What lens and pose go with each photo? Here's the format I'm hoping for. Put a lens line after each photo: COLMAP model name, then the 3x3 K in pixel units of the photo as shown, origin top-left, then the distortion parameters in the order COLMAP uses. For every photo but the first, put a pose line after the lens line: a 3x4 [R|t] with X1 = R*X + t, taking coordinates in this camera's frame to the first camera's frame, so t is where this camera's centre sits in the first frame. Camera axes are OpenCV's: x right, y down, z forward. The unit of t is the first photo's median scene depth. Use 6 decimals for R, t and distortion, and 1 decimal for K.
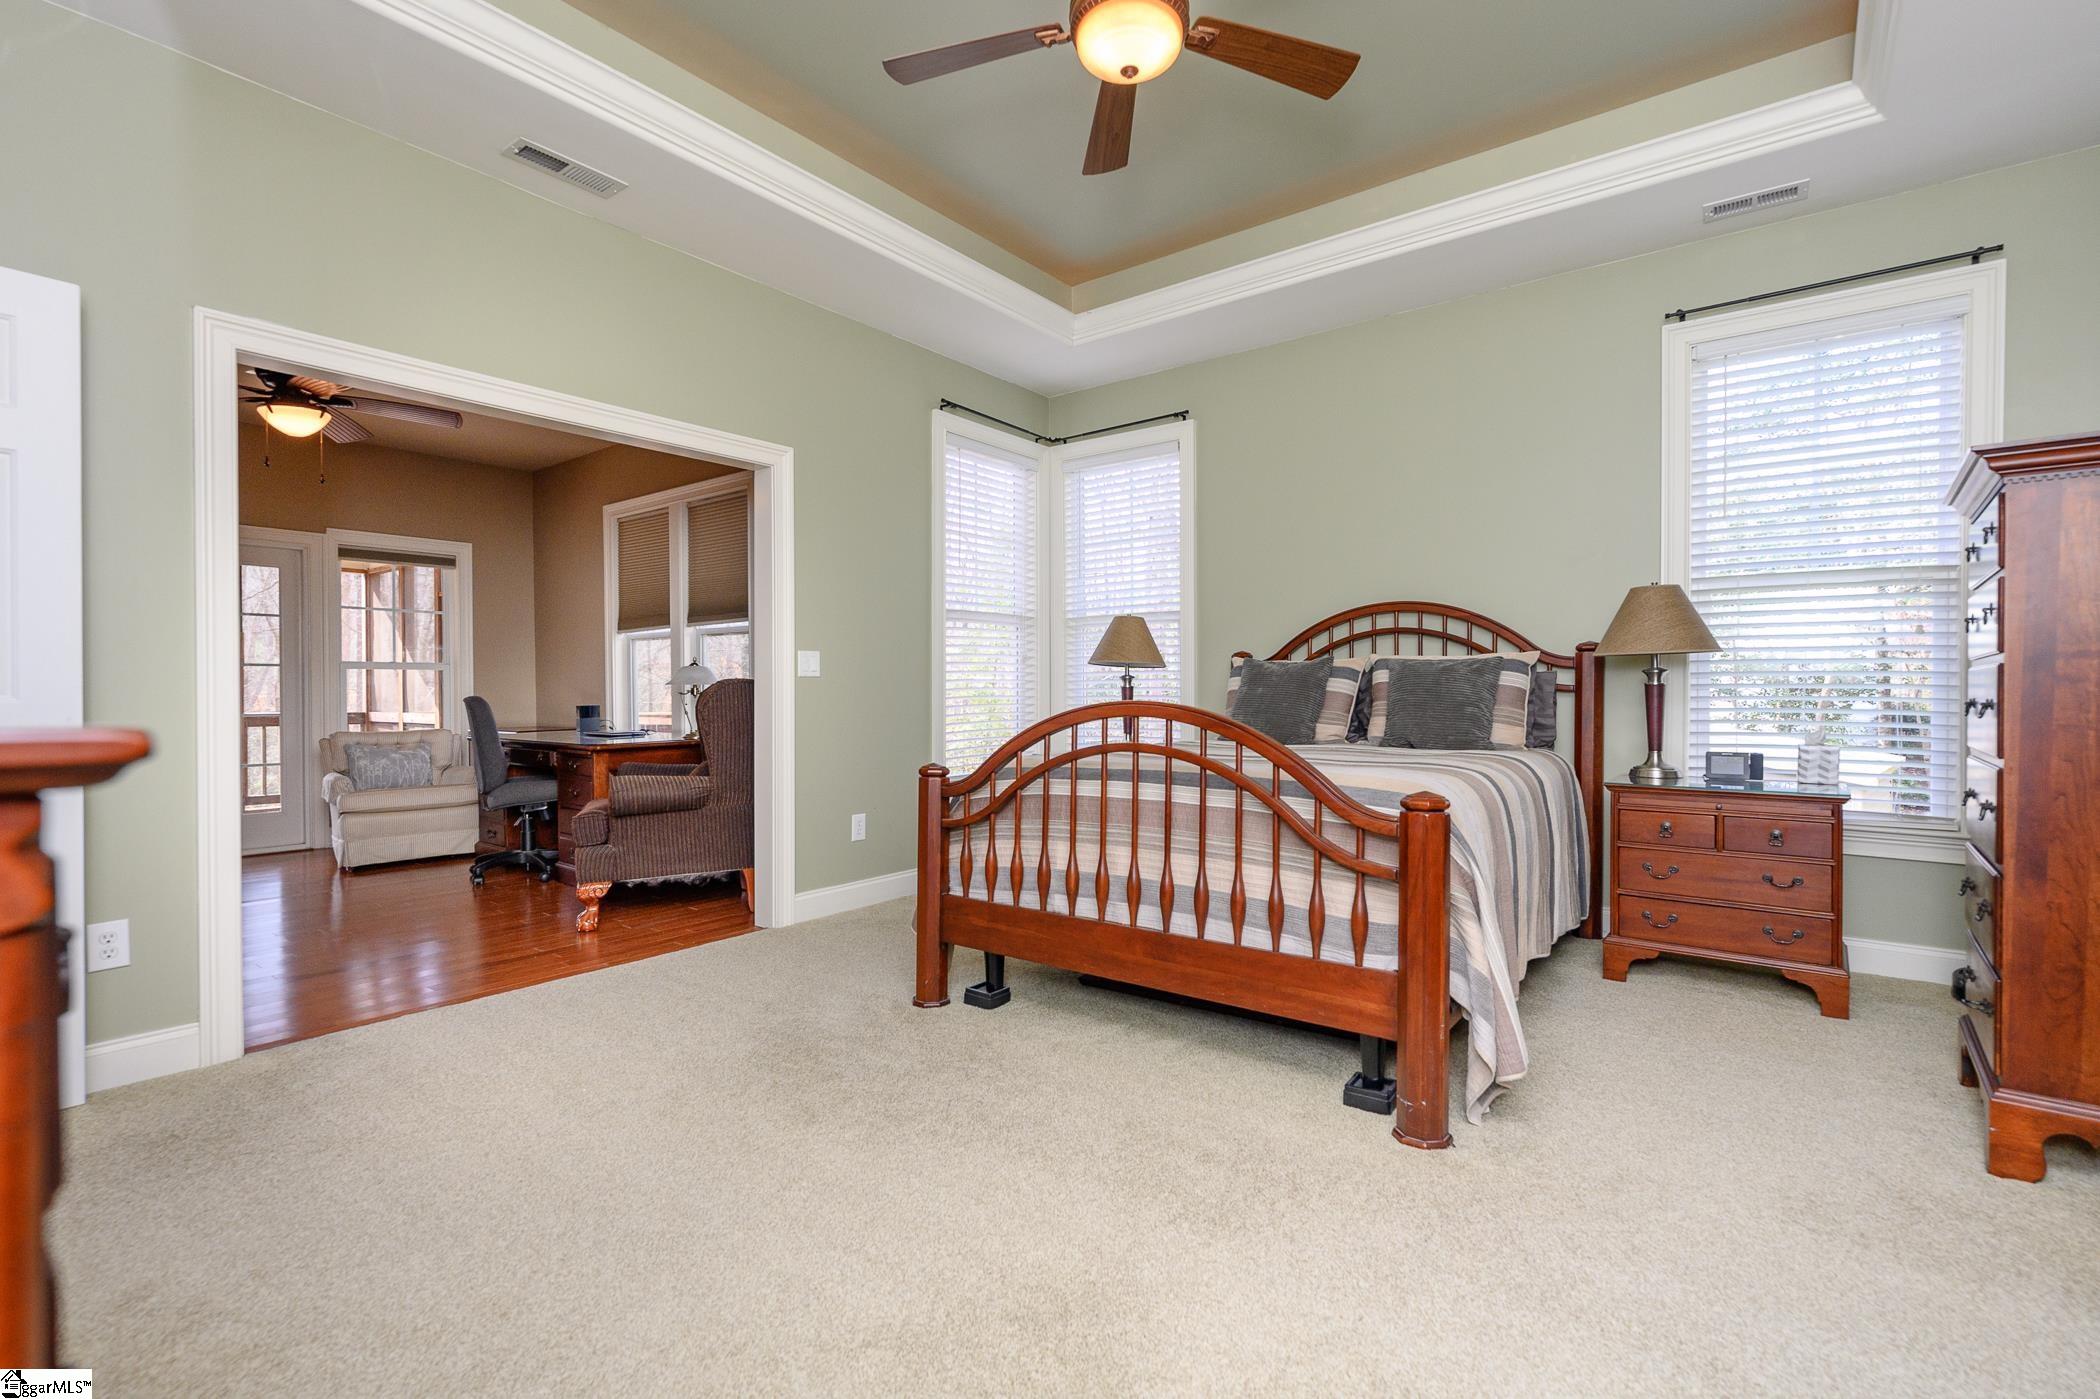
lens RADIAL K [[944.3, 0, 1055.2], [0, 944.3, 694.2], [0, 0, 1]] dist [0.016655, 0.000335]
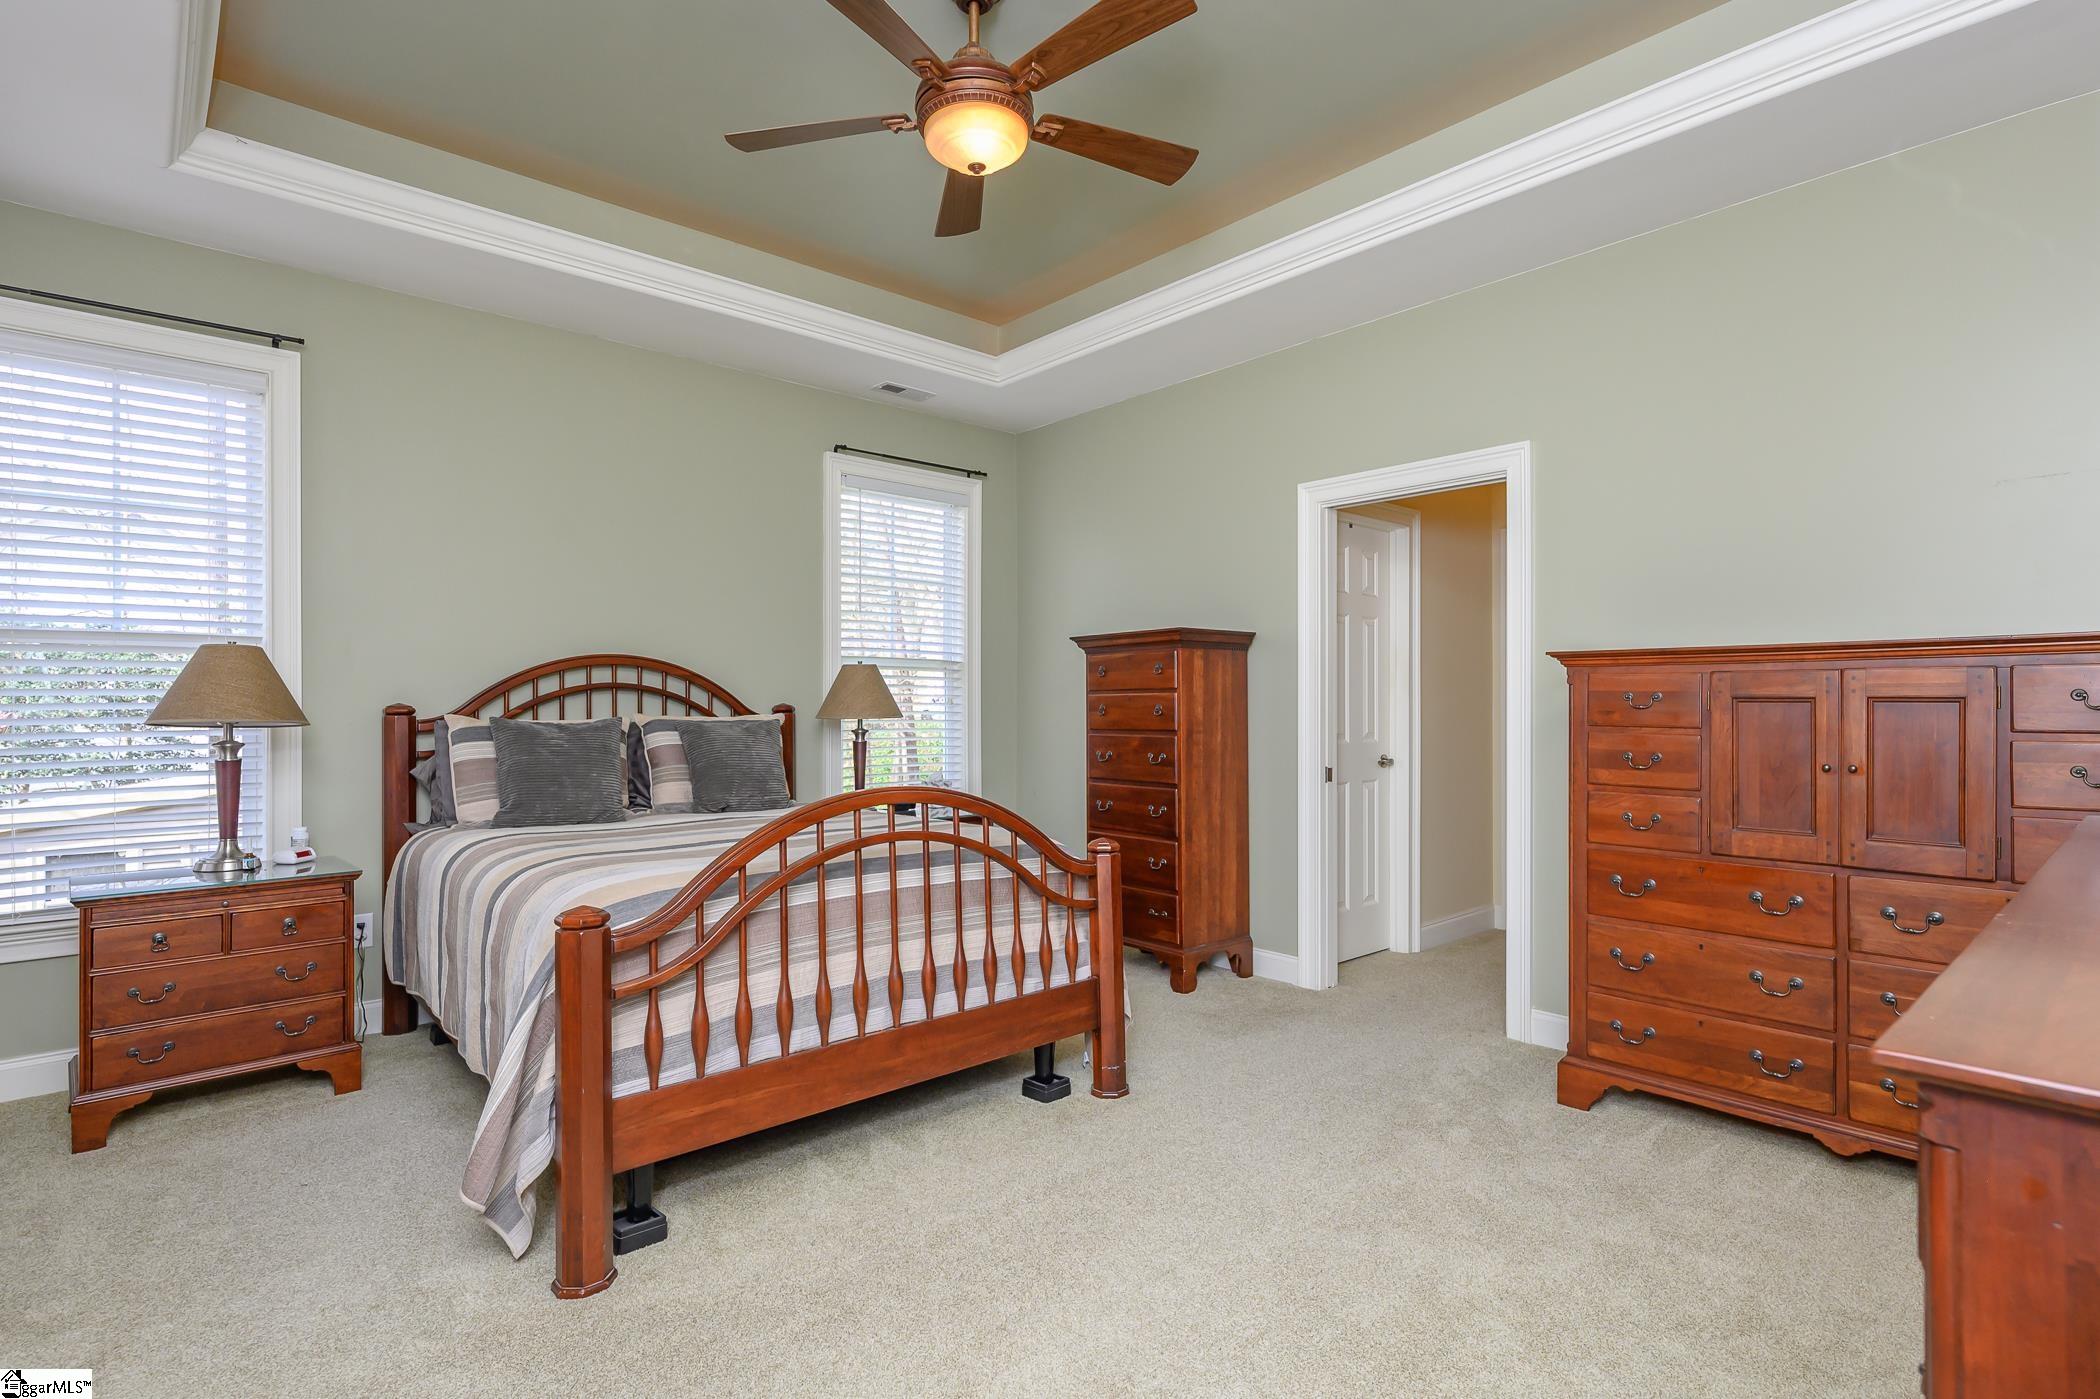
lens RADIAL K [[1048.0, 0, 1053.3], [0, 1048.0, 695.4], [0, 0, 1]] dist [0.004870, 0.000162]
pose [[0.187412, 0.011275, 0.982217, -0.850602], [0.009710, 0.999864, -0.013330, -0.062274], [-0.982233, 0.012035, 0.187277, 0.604700]]
